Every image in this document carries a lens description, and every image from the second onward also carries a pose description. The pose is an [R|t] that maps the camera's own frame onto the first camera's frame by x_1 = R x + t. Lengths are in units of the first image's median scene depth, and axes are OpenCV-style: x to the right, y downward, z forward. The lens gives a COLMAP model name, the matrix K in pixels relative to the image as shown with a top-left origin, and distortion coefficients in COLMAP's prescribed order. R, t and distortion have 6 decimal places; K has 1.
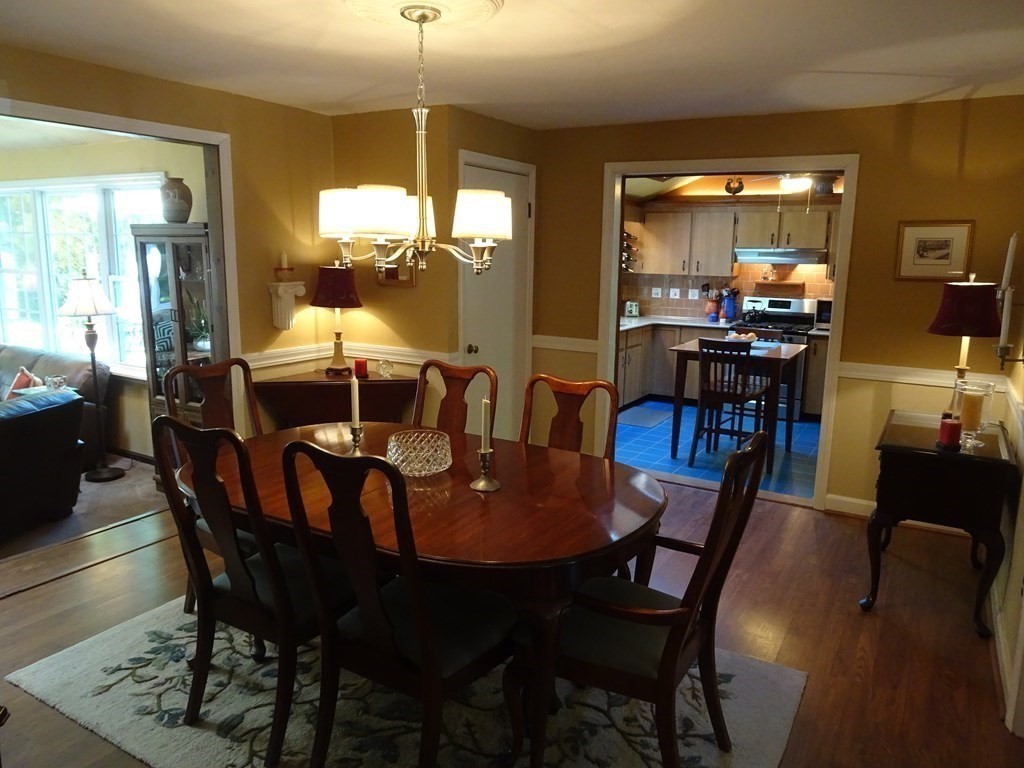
lens RADIAL K [[728.8, 0, 509.3], [0, 728.8, 383.8], [0, 0, 1]] dist [-0.002344, 0.006013]
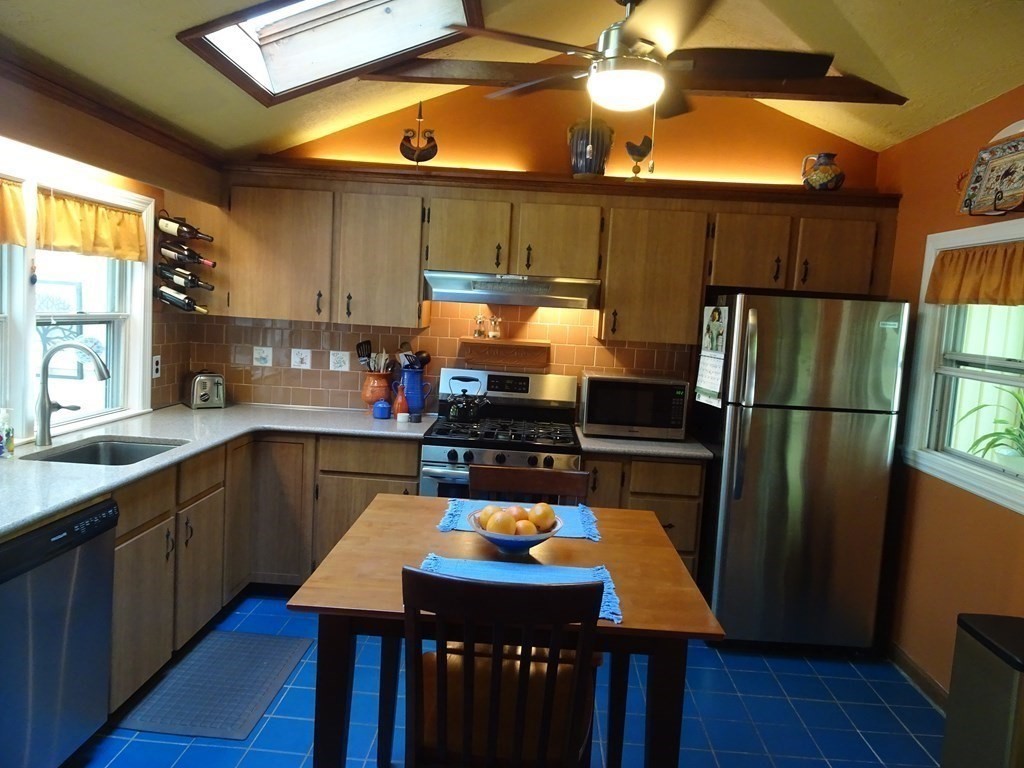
lens RADIAL K [[728.8, 0, 519.2], [0, 728.8, 382.6], [0, 0, 1]] dist [-0.002344, 0.006013]
pose [[0.870364, -0.012569, 0.492248, 0.120307], [0.044360, 0.997611, -0.052963, -0.080474], [-0.490406, 0.067933, 0.868842, 0.534442]]
